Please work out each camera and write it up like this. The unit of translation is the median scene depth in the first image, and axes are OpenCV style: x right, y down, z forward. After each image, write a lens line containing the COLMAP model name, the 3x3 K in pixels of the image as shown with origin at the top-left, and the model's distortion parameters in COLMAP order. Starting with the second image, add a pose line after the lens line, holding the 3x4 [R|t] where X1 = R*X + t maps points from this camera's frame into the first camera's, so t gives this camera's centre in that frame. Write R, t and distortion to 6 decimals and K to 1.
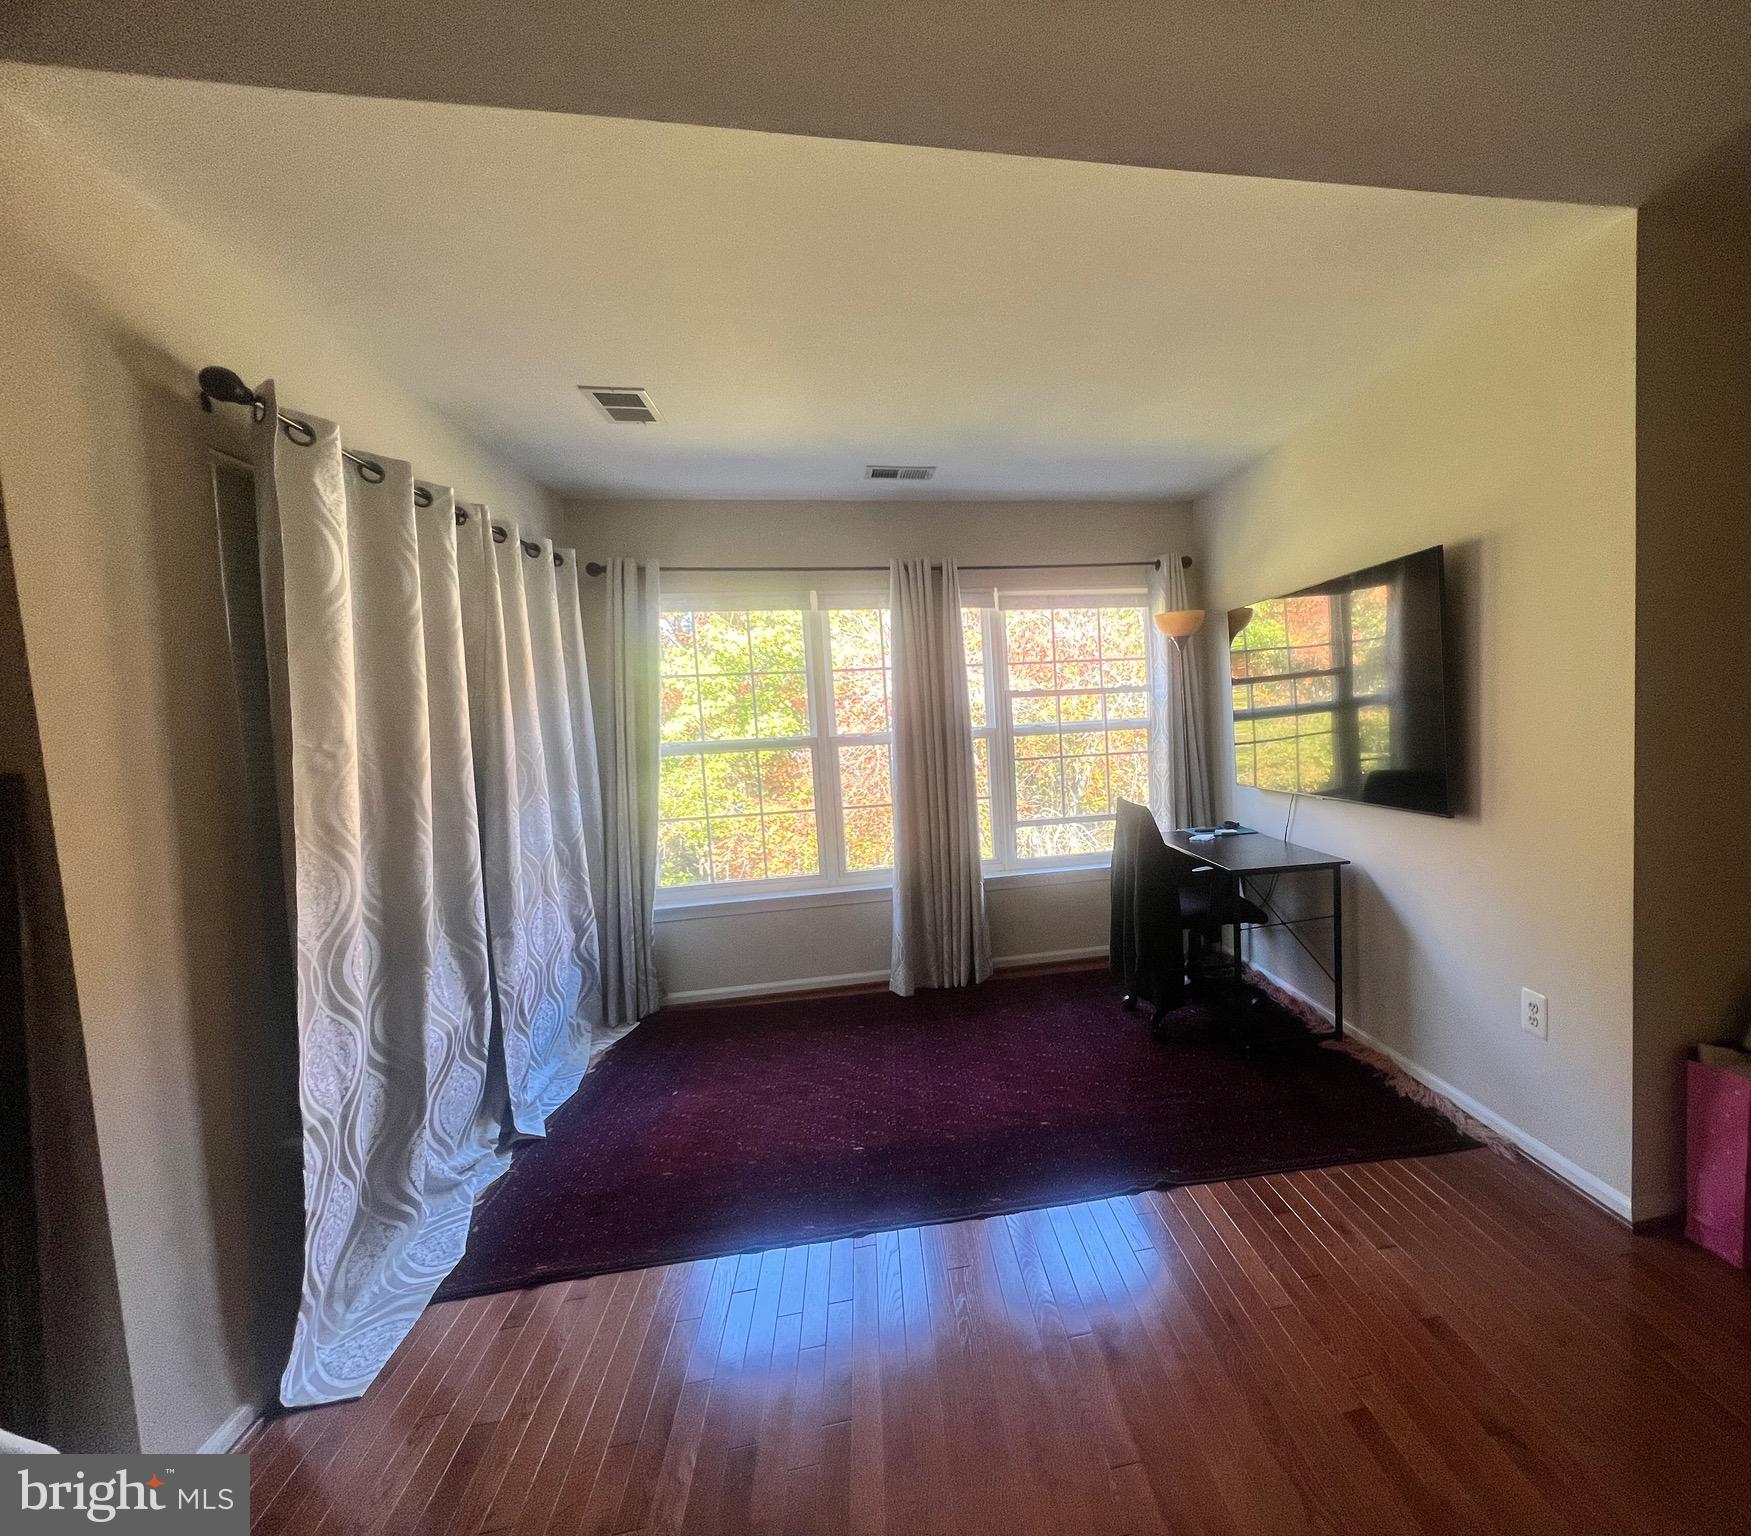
lens RADIAL K [[798.9, 0, 1033.3], [0, 798.9, 769.2], [0, 0, 1]] dist [-0.021933, 0.000048]
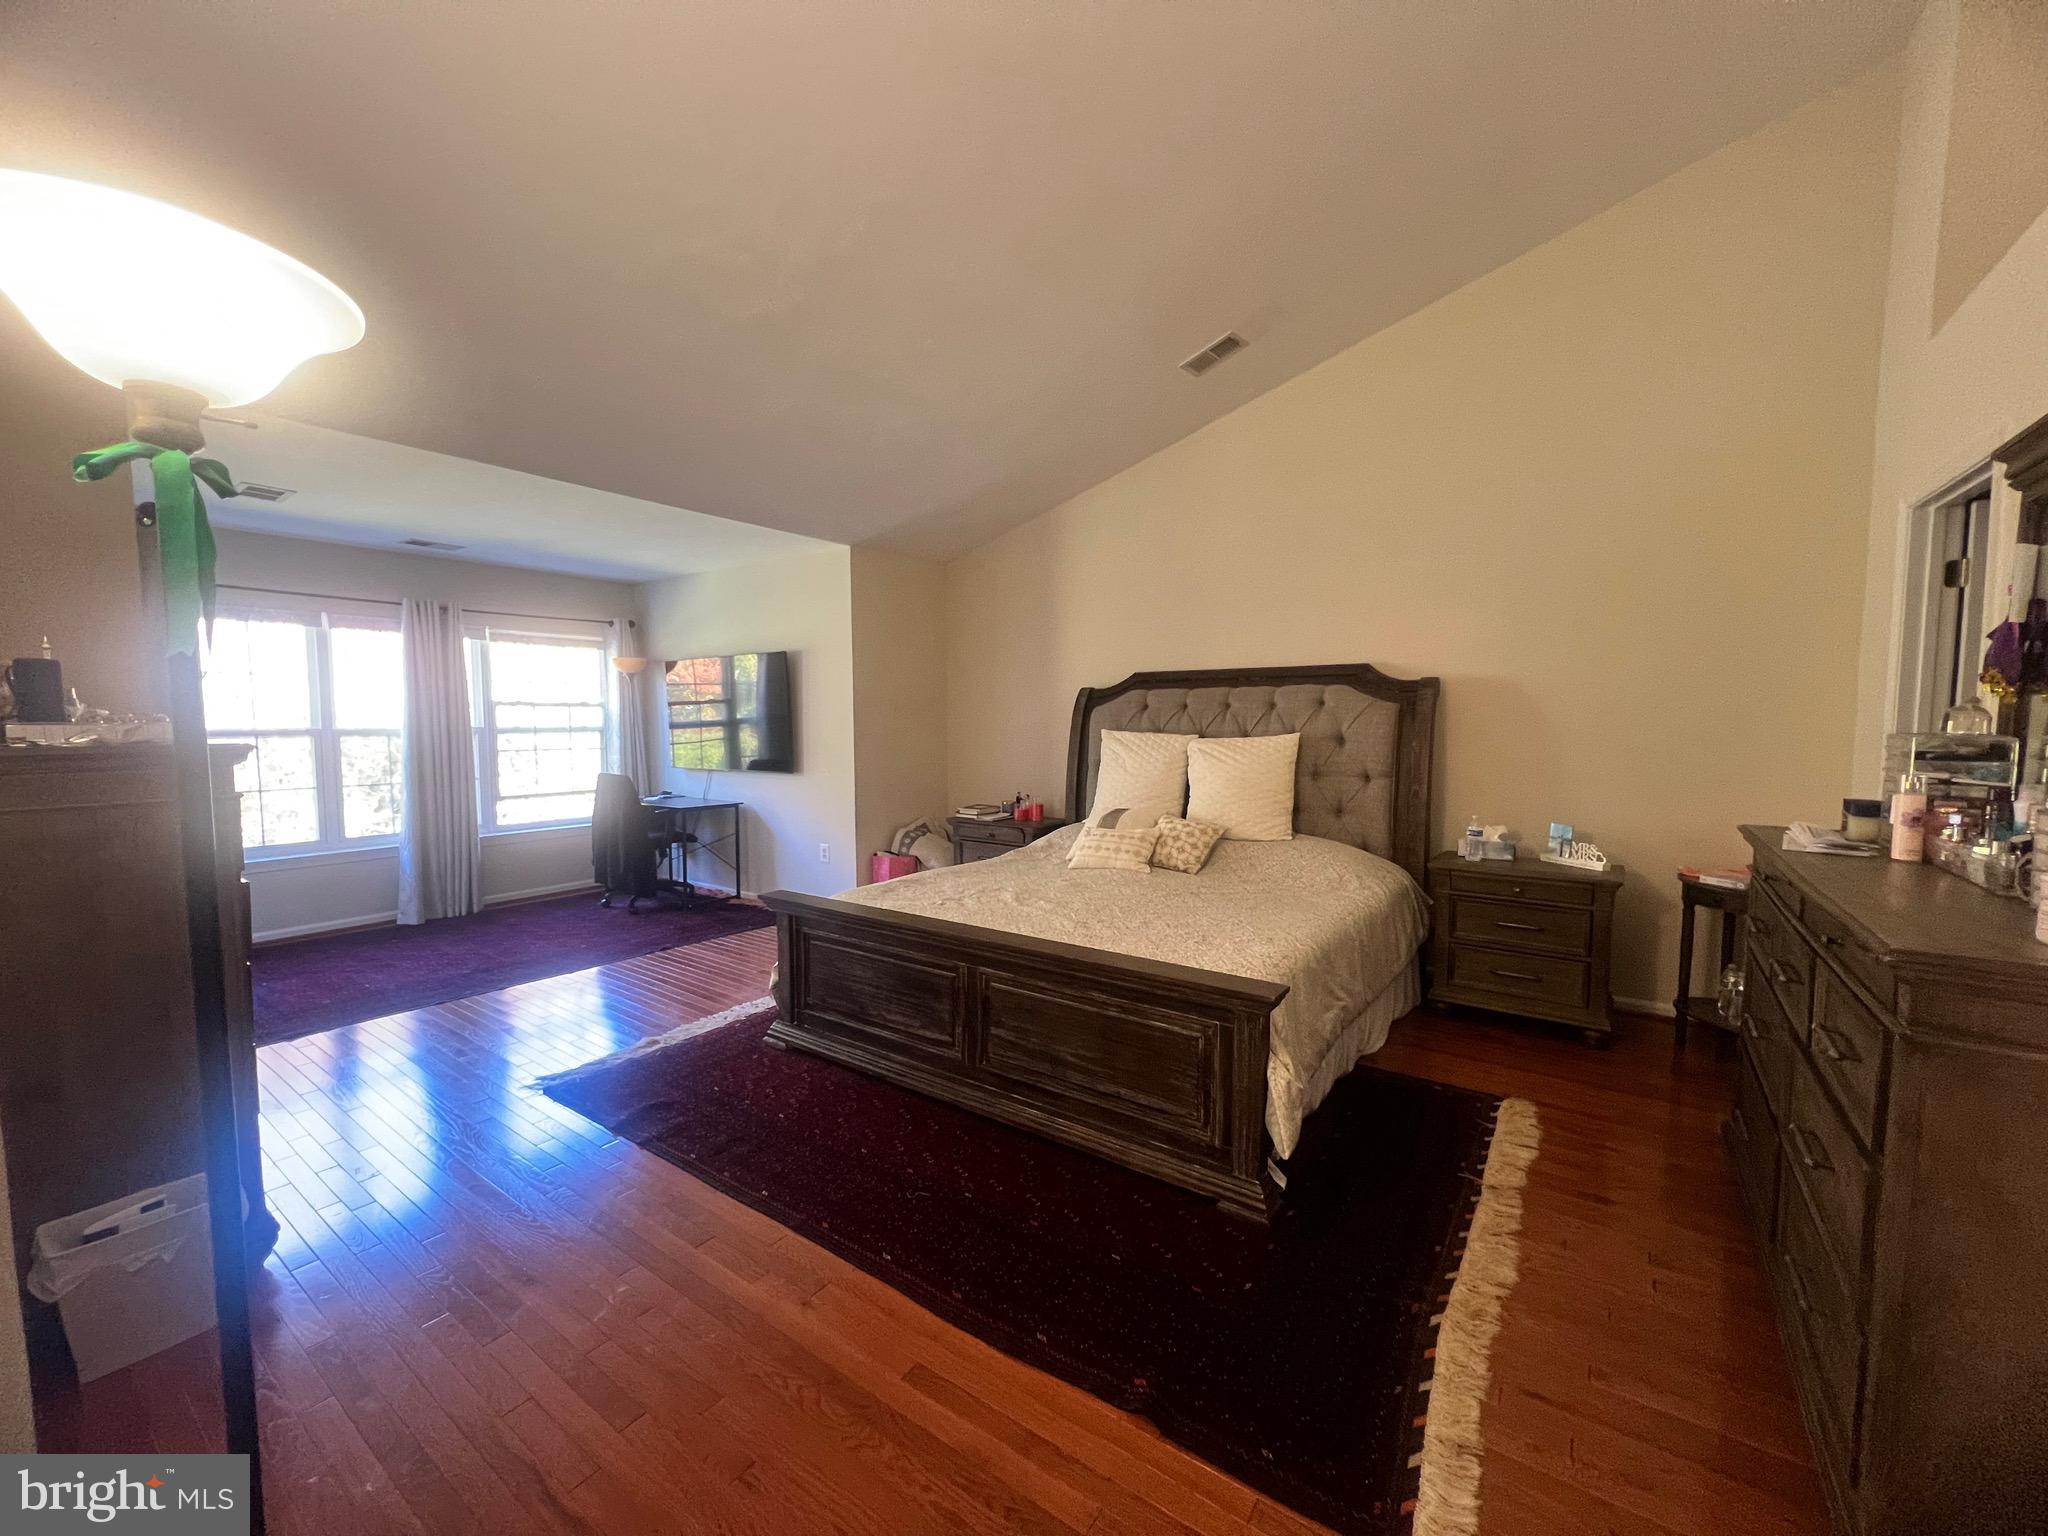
lens RADIAL K [[818.5, 0, 1028.6], [0, 818.5, 774.2], [0, 0, 1]] dist [-0.000455, 0.000511]
pose [[0.735607, 0.000902, 0.677408, -0.327817], [0.015067, 0.999730, -0.017692, 0.070374], [-0.677241, 0.023221, 0.735395, -0.695590]]
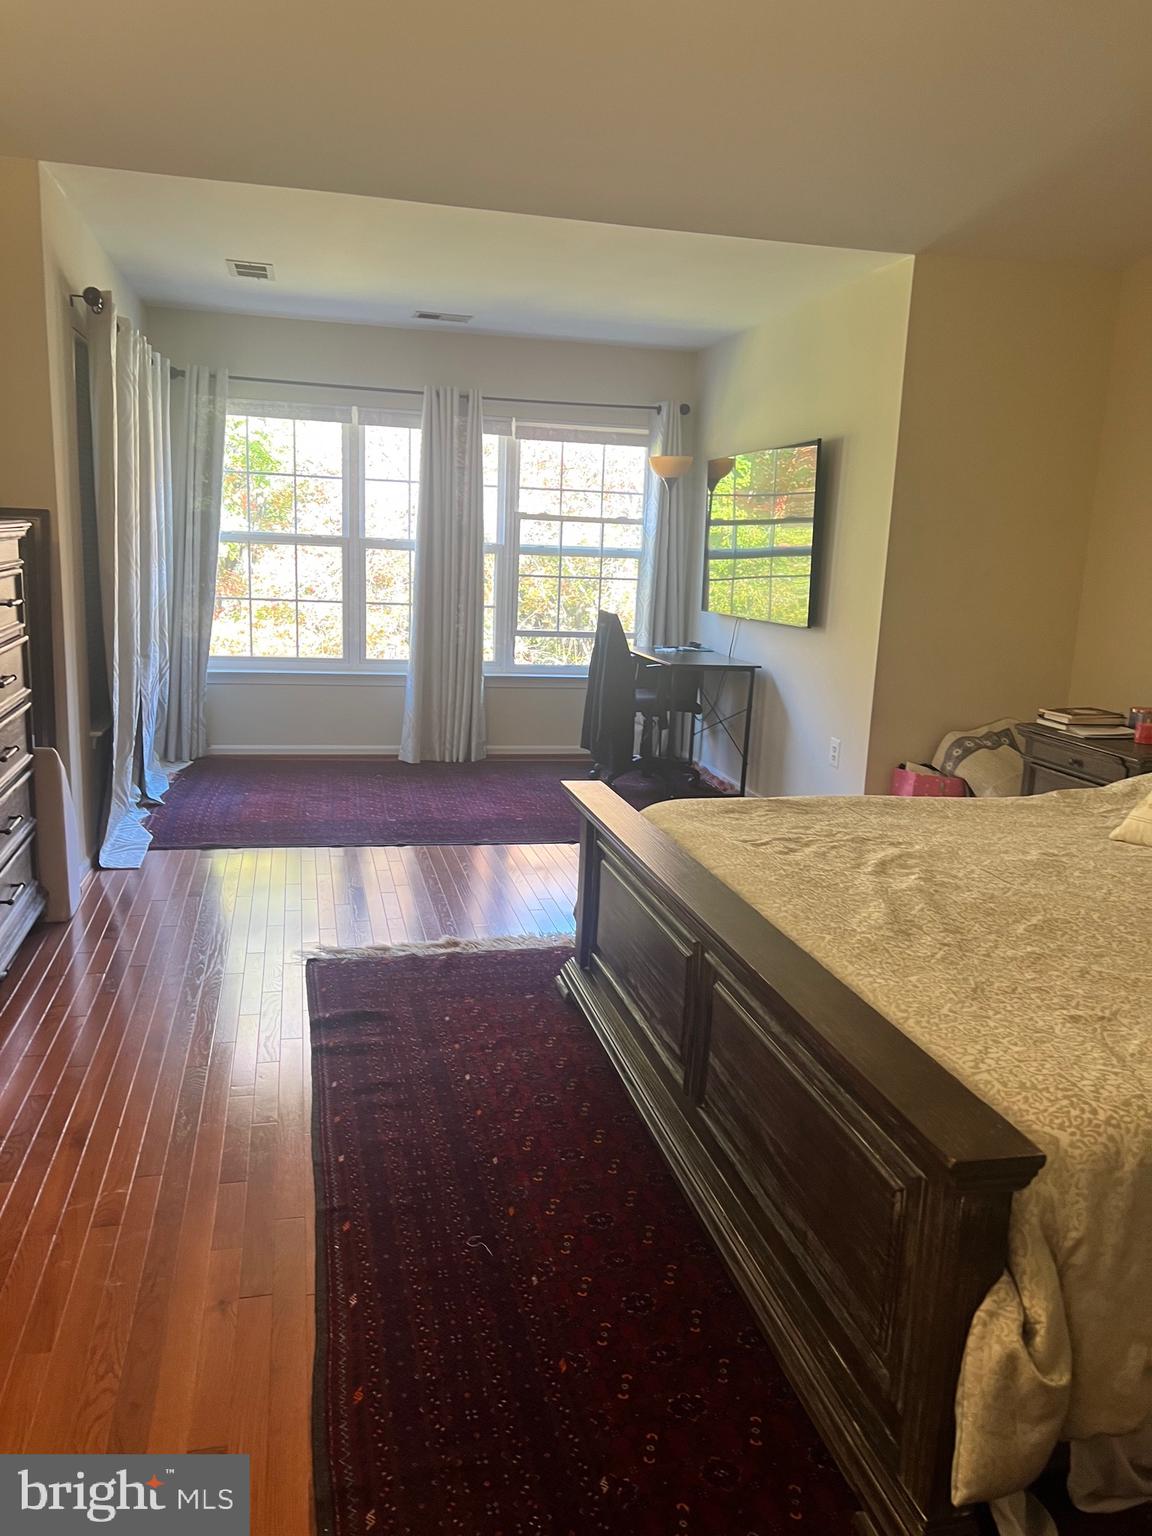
lens RADIAL K [[1155.5, 0, 571.8], [0, 1155.5, 777.1], [0, 0, 1]] dist [0.087532, -0.126867]
pose [[0.995885, 0.083833, 0.034436, 0.020084], [-0.087492, 0.988416, 0.124008, 0.065876], [-0.023641, -0.126511, 0.991683, -0.729739]]
